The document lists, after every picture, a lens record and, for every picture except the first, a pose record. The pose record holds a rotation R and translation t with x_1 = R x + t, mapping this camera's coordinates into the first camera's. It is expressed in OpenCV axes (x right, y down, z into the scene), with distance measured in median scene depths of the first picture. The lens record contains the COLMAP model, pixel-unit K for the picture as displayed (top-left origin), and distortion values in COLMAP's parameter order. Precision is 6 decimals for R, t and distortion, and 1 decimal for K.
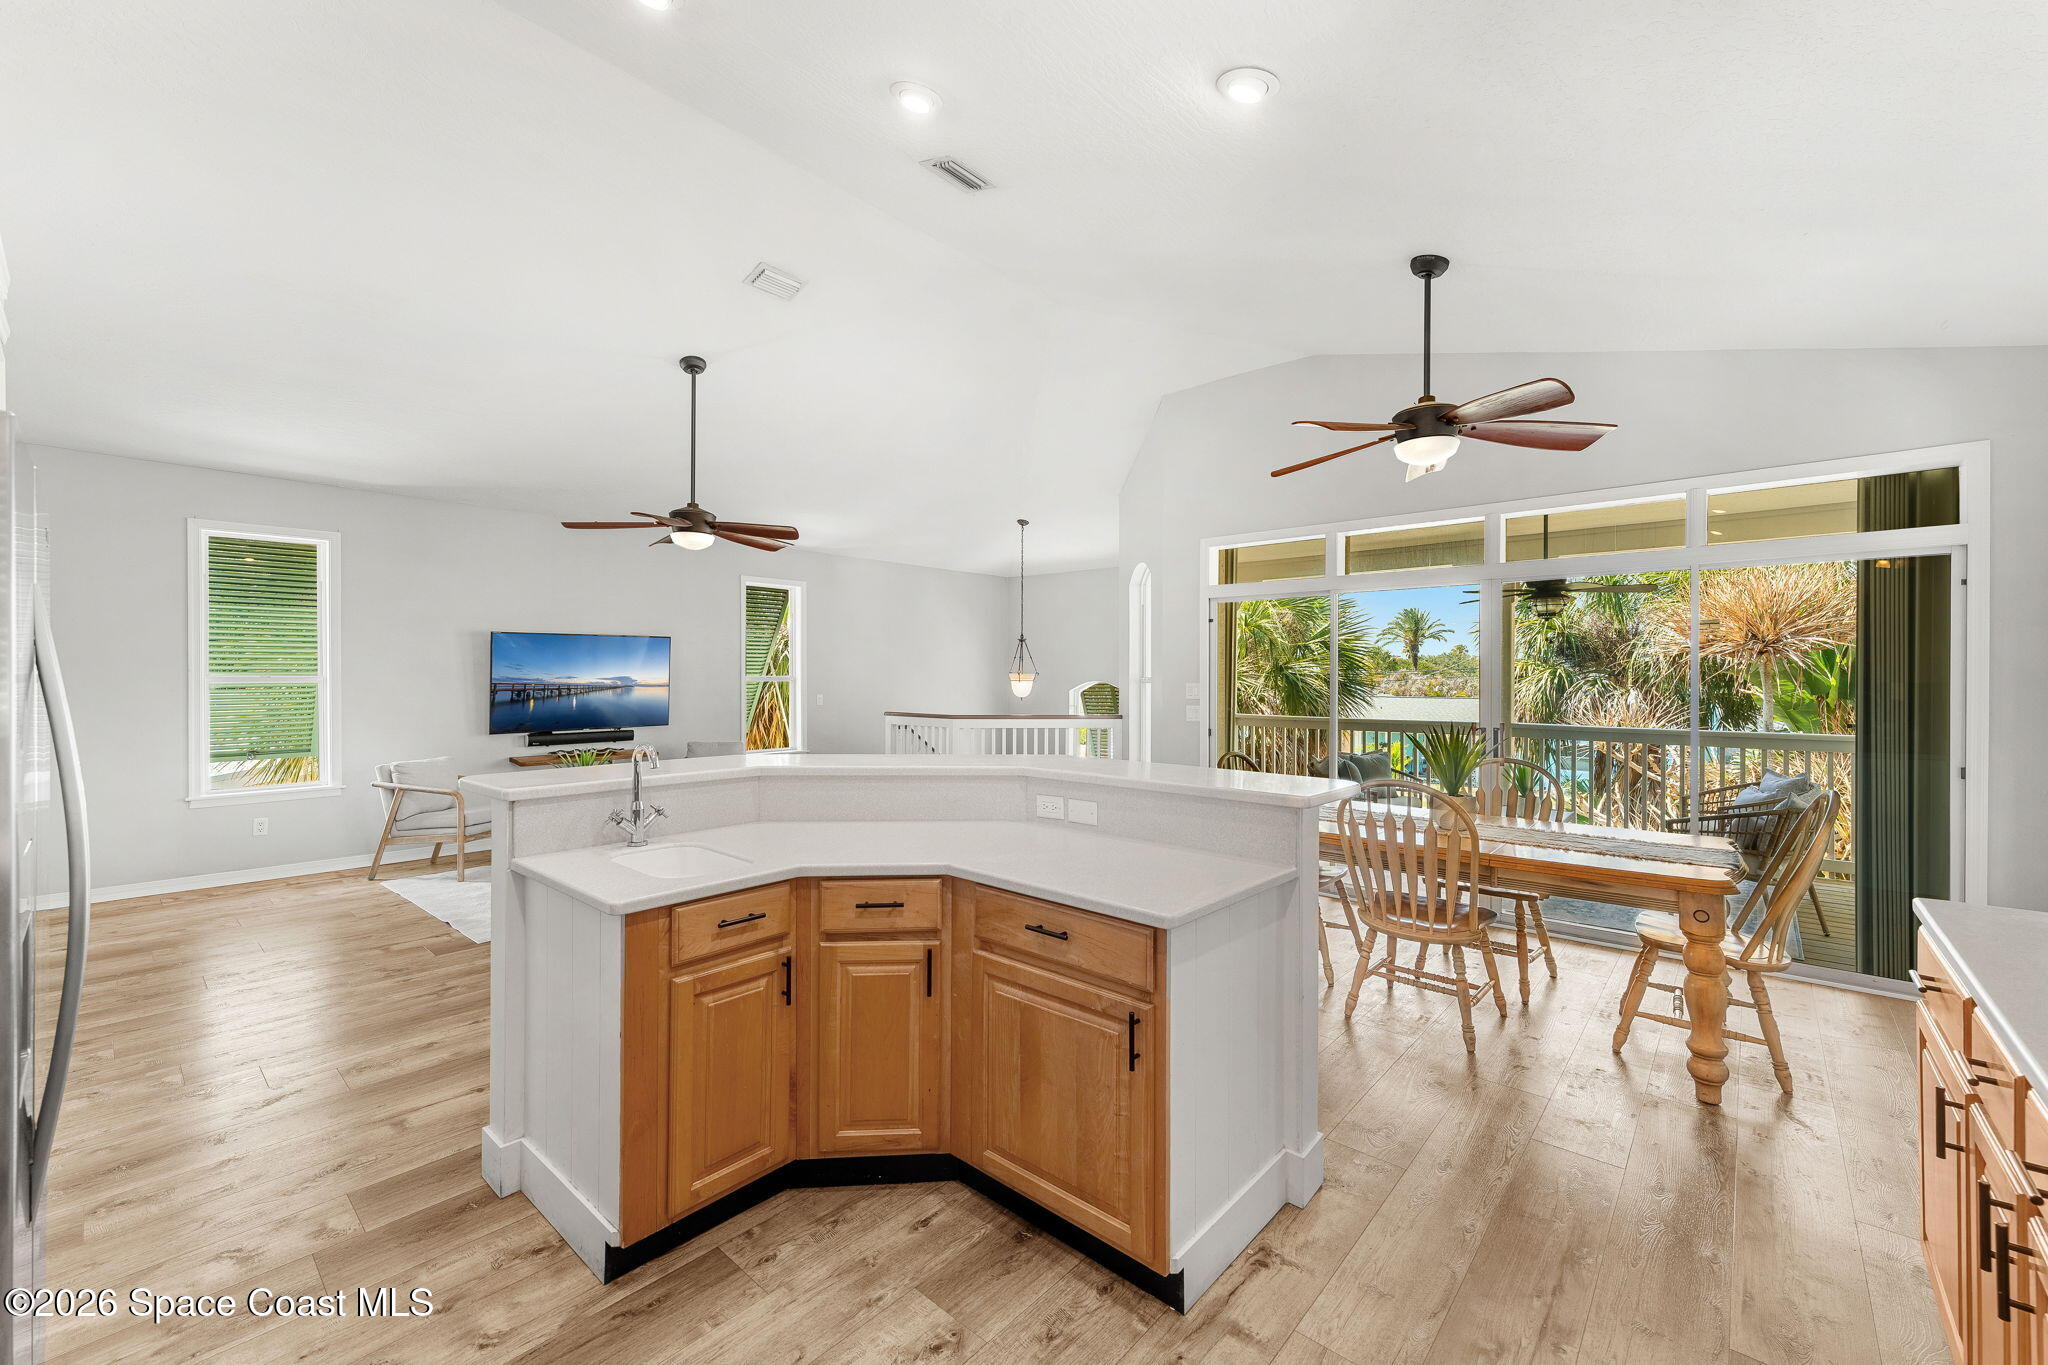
lens RADIAL K [[840.4, 0, 1020.2], [0, 840.4, 665.8], [0, 0, 1]] dist [0.004731, 0.000269]
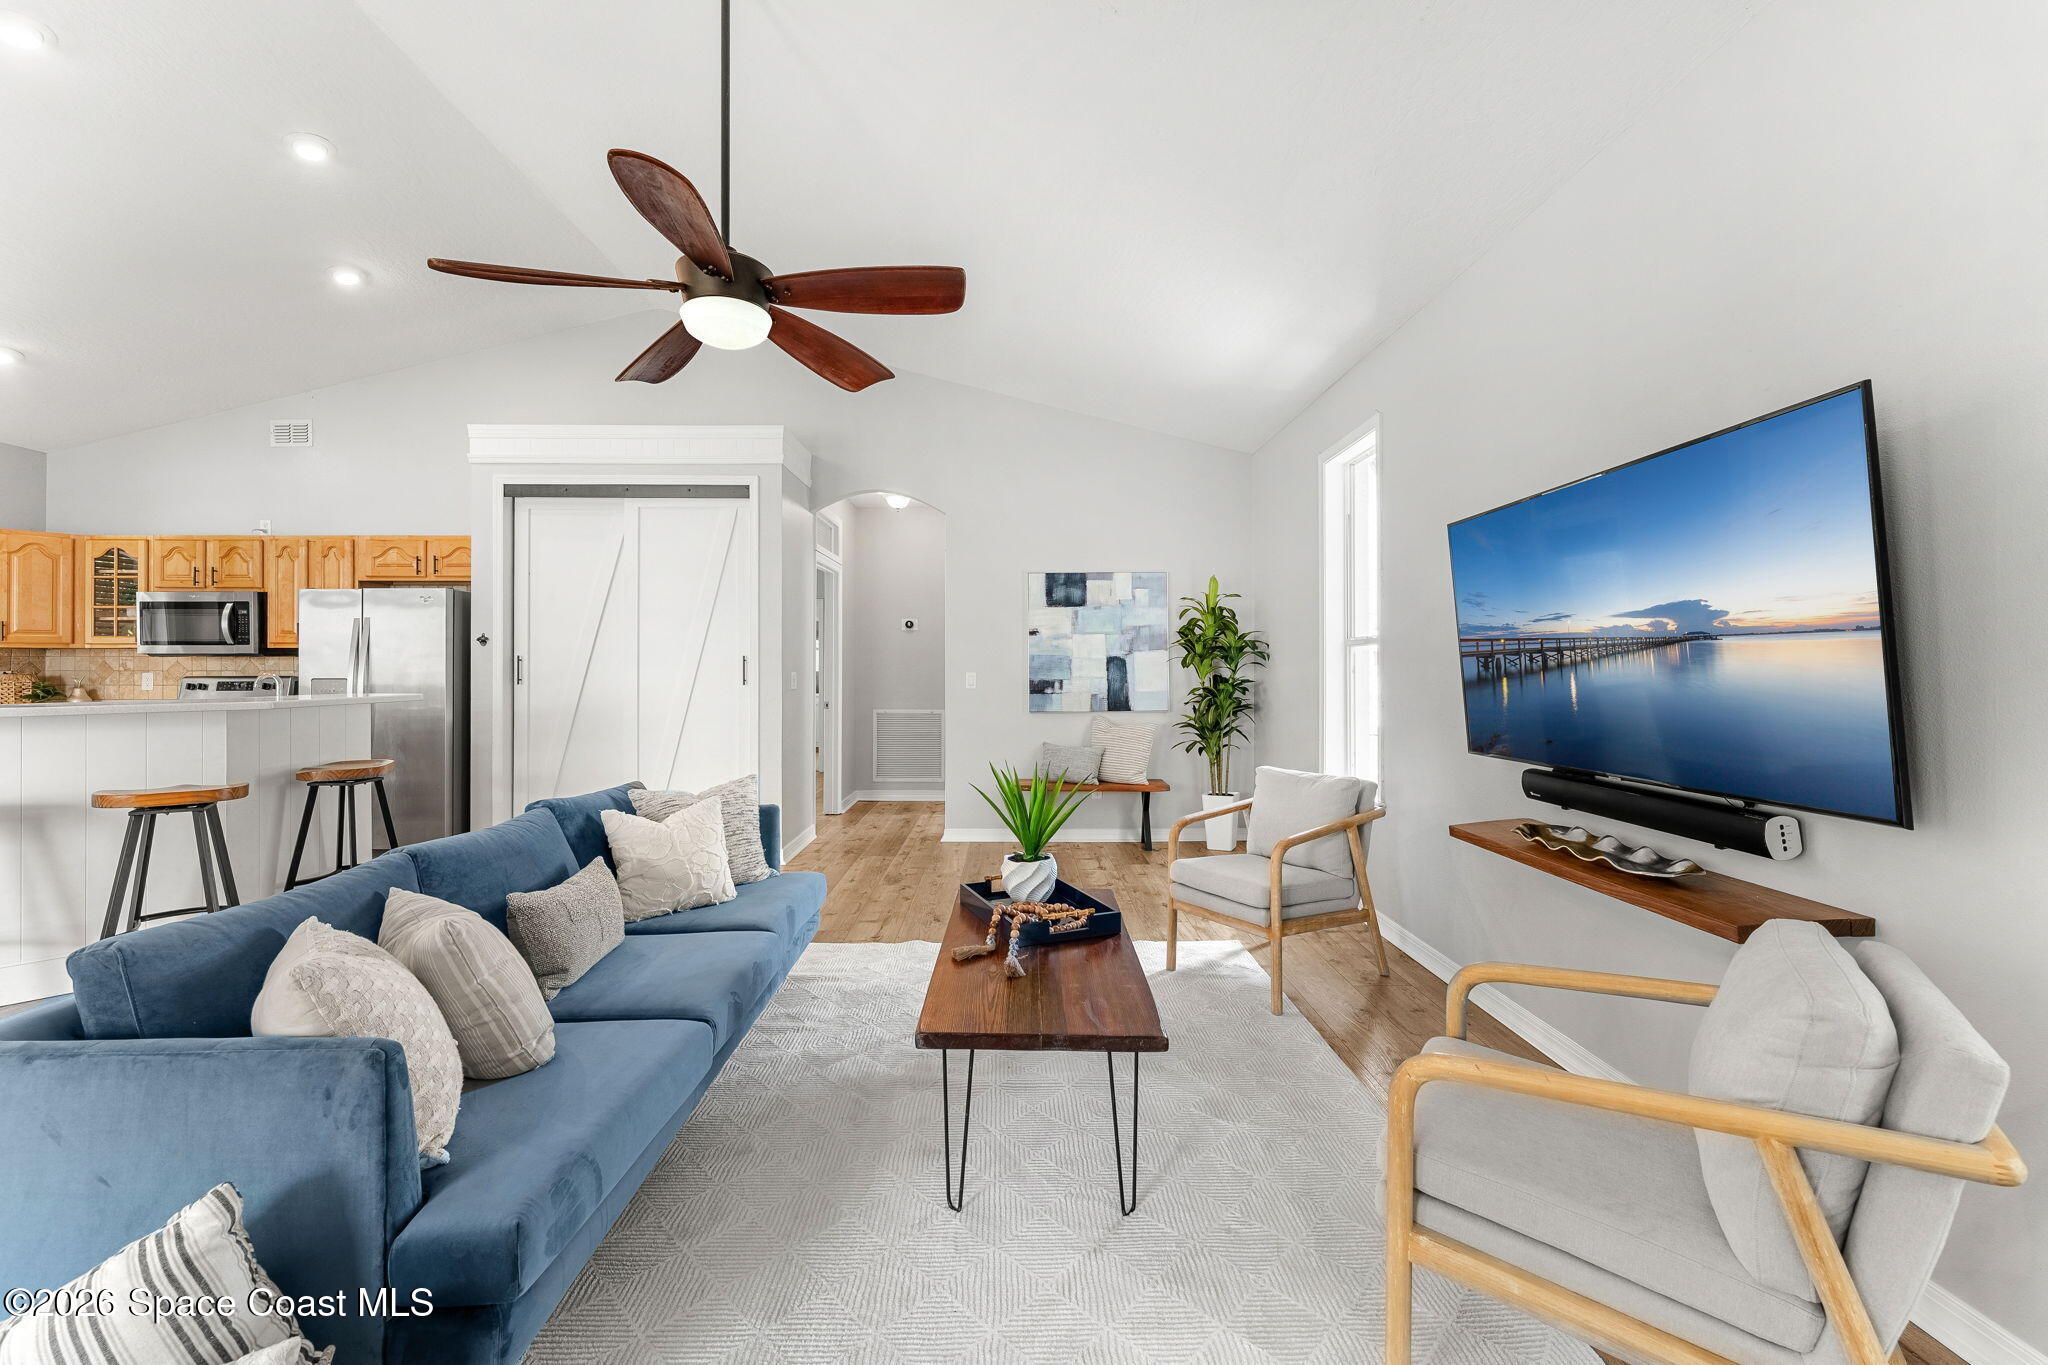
lens RADIAL K [[840.4, 0, 1034.9], [0, 840.4, 658.8], [0, 0, 1]] dist [0.004731, 0.000269]
pose [[-0.737427, -0.008532, -0.675373, -0.153658], [0.006775, 0.999776, -0.020026, 0.037408], [0.675393, -0.019343, -0.737204, 1.138900]]
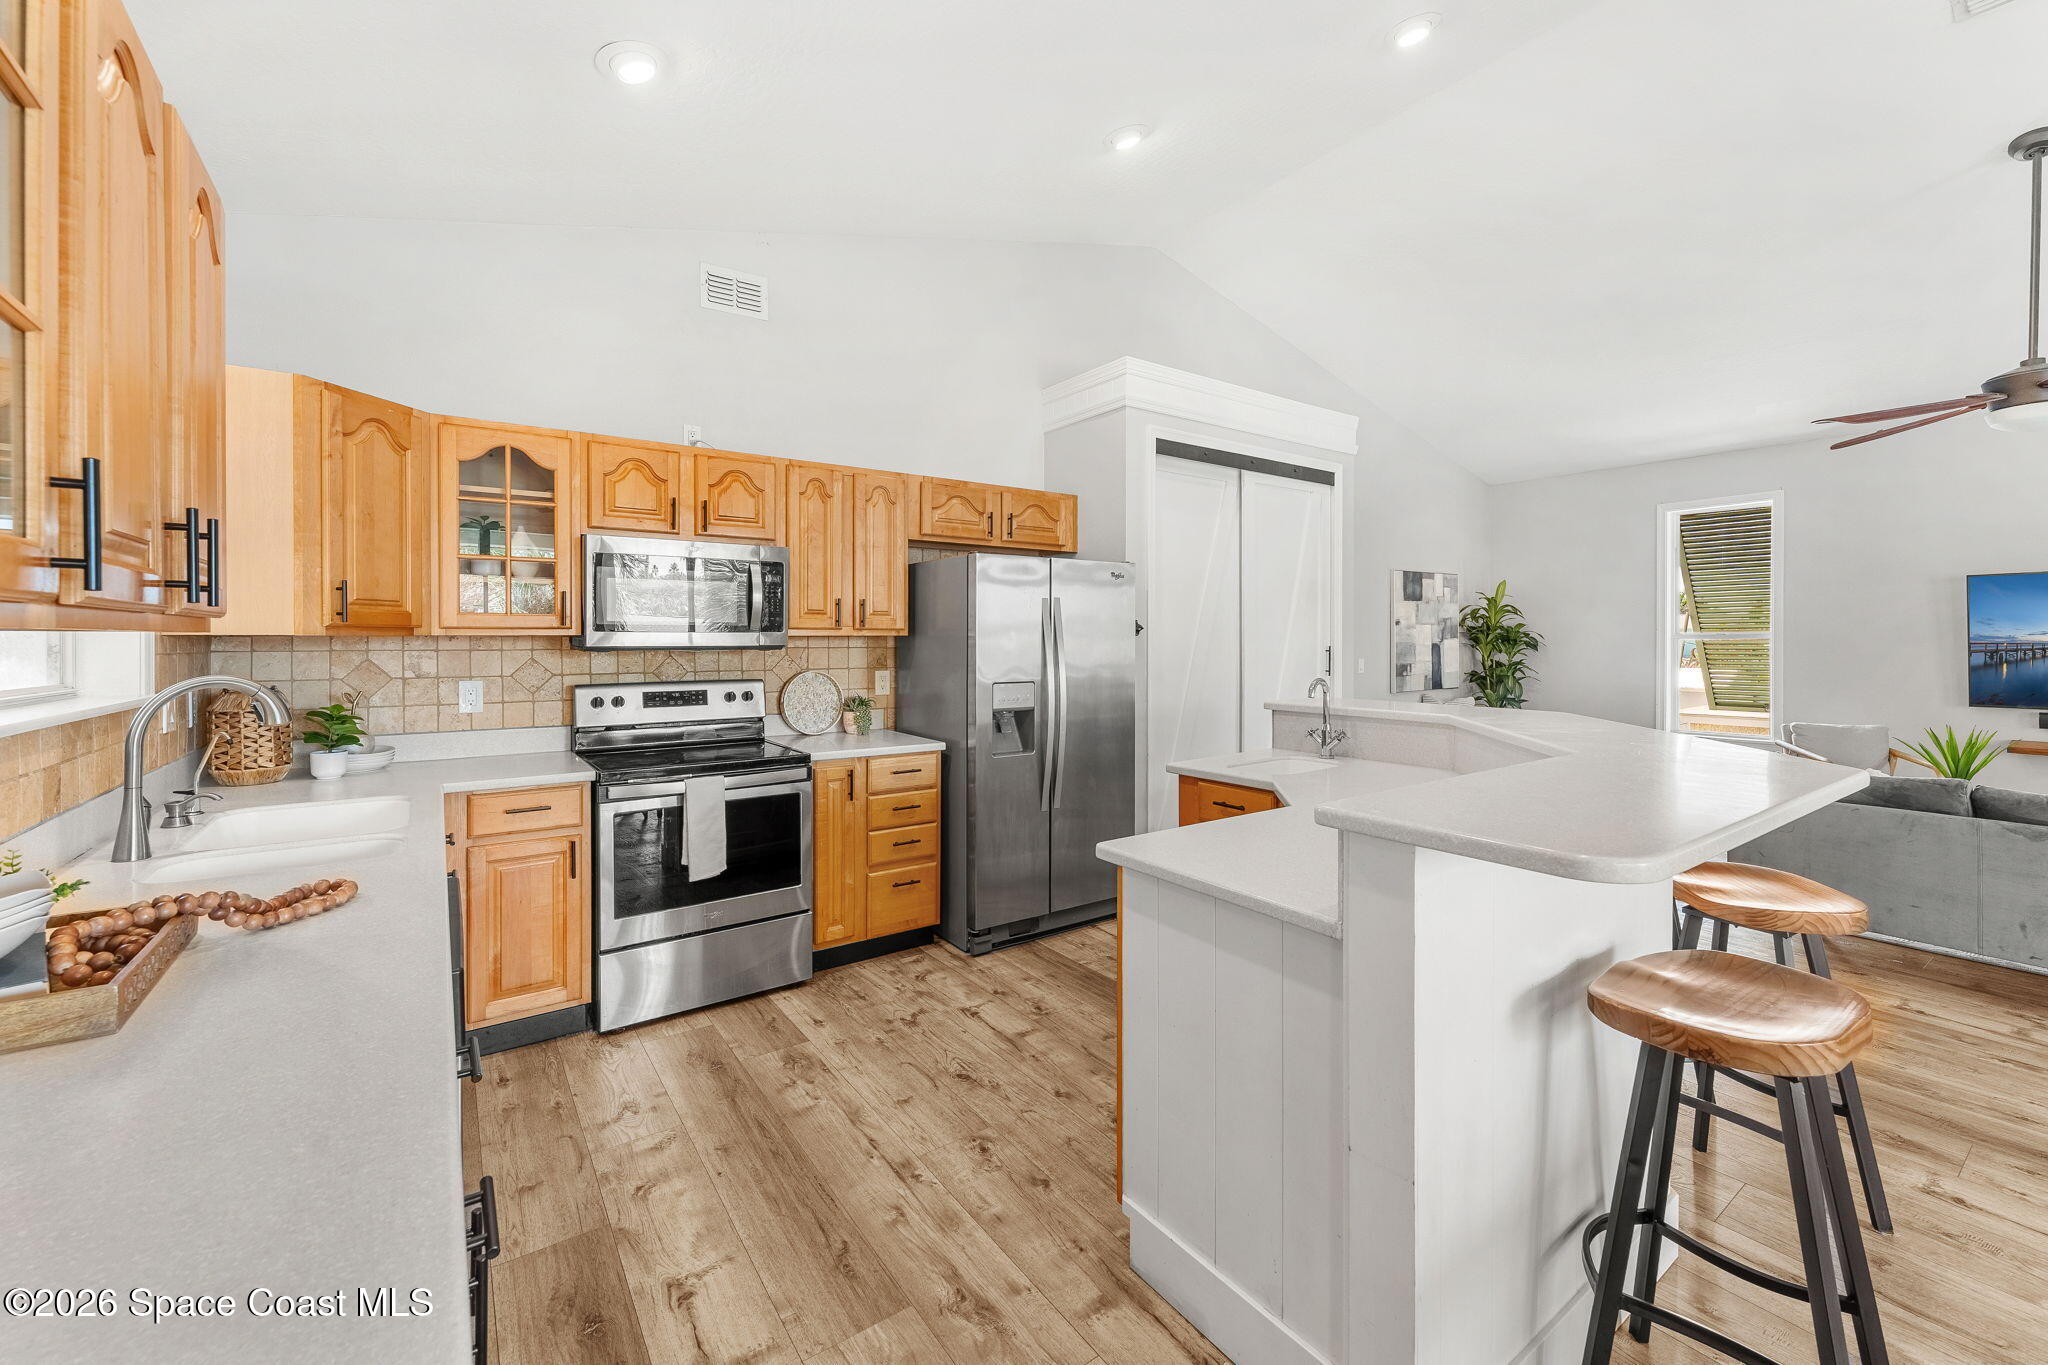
lens RADIAL K [[840.4, 0, 1032.6], [0, 840.4, 640.9], [0, 0, 1]] dist [0.004731, 0.000269]
pose [[-0.204998, 0.001606, -0.978761, 0.310769], [0.011420, 0.999935, -0.000751, 0.010721], [0.978696, -0.011331, -0.205003, 0.297637]]
